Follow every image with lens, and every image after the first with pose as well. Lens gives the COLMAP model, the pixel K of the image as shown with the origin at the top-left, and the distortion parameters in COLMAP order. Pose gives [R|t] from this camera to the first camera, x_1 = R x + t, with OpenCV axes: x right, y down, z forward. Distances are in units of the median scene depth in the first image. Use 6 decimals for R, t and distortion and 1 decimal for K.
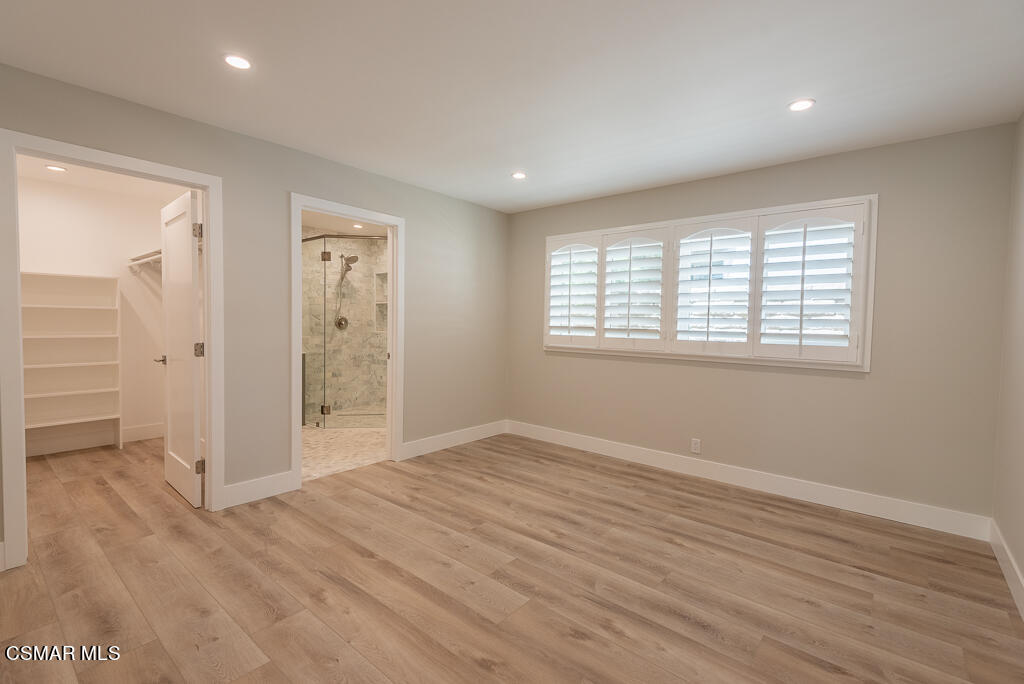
lens RADIAL K [[466.5, 0, 510.9], [0, 466.5, 339.7], [0, 0, 1]] dist [0.019823, -0.010986]
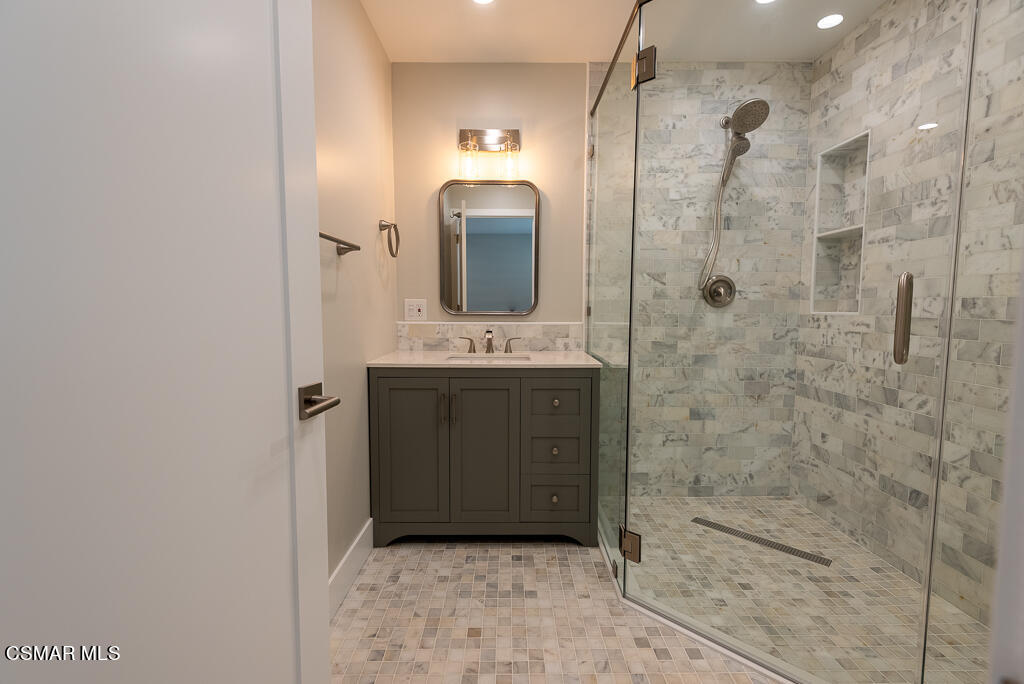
lens RADIAL K [[466.5, 0, 508.5], [0, 466.5, 338.9], [0, 0, 1]] dist [0.019823, -0.010986]
pose [[0.657116, 0.051045, -0.752059, -0.167221], [-0.017518, 0.998469, 0.052463, -0.012109], [0.753586, -0.021300, 0.657004, 0.573534]]
